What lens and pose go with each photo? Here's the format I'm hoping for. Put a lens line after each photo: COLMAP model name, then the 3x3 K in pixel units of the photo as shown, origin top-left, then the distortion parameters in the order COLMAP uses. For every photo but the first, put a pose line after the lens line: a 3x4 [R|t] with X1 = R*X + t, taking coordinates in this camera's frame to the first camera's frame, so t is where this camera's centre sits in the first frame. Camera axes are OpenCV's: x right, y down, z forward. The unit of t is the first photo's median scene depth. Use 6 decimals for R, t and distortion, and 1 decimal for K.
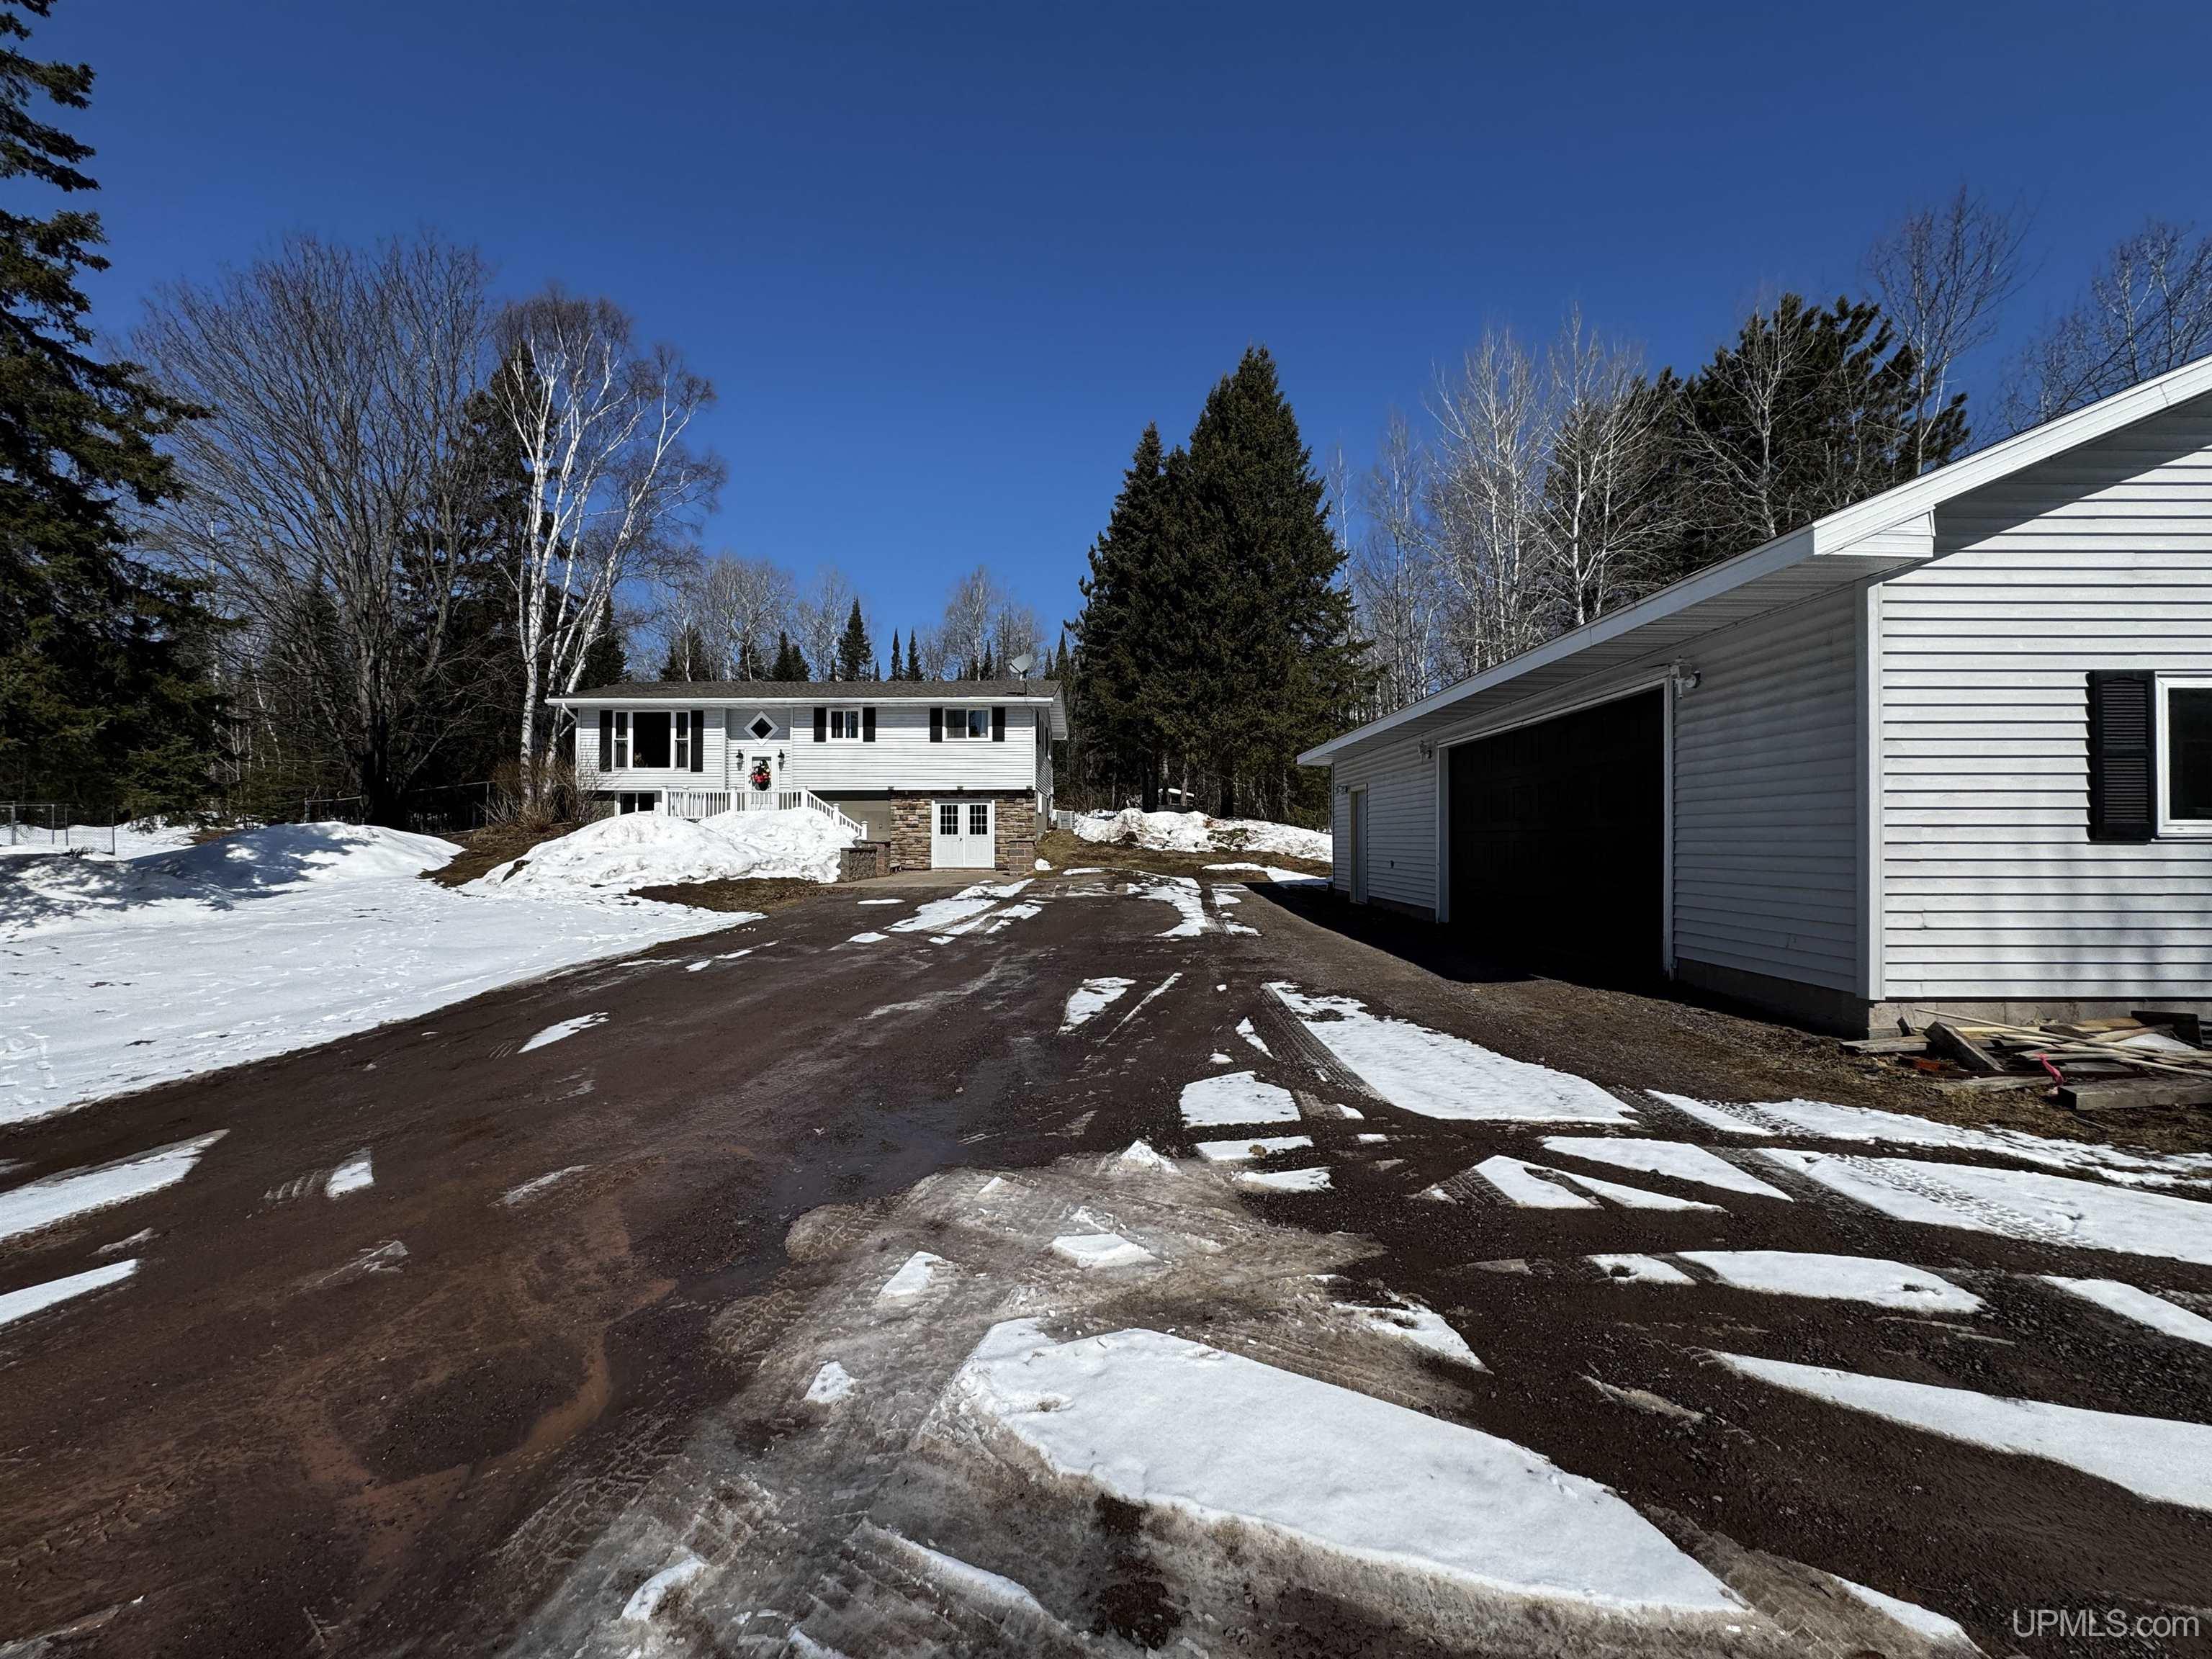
lens RADIAL K [[876.0, 0, 1108.4], [0, 876.0, 828.2], [0, 0, 1]] dist [0.000658, 0.000496]
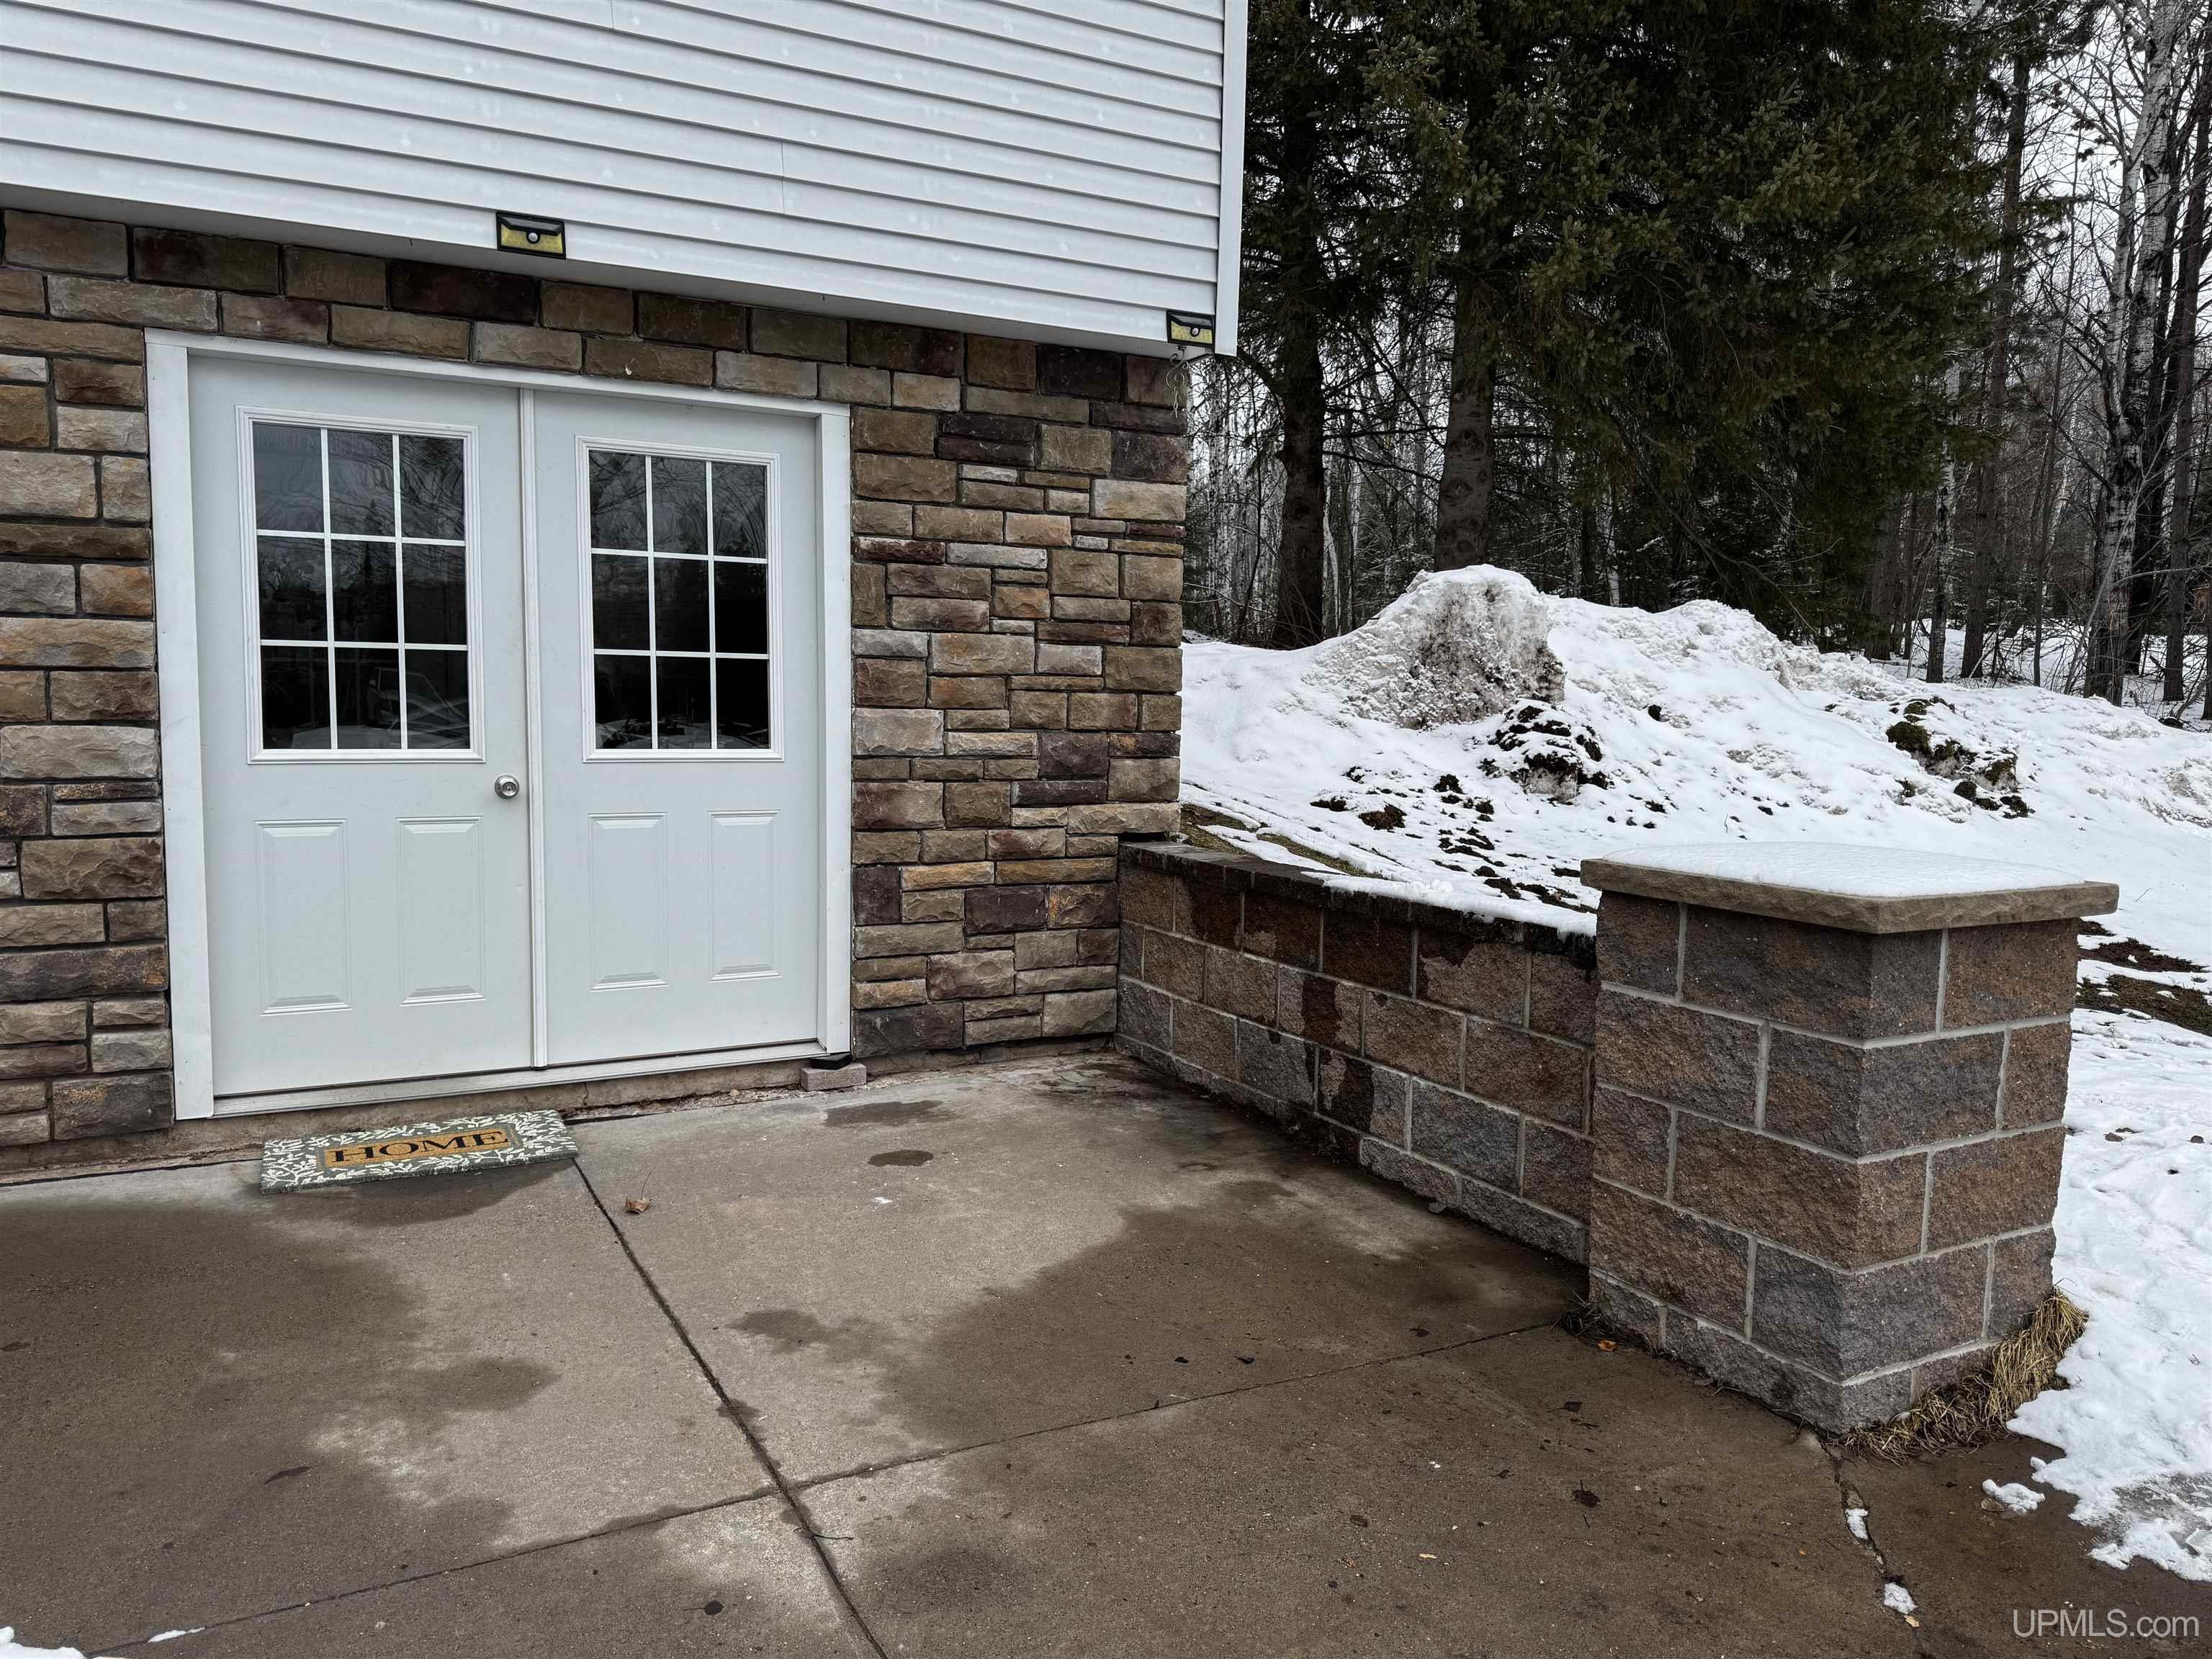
lens RADIAL K [[1561.6, 0, 1109.3], [0, 1561.6, 855.7], [0, 0, 1]] dist [0.118440, -0.132134]
pose [[0.884598, -0.031903, 0.465262, -0.195000], [-0.025678, 0.992812, 0.116897, -0.003356], [-0.465647, -0.115354, 0.877420, 0.820645]]
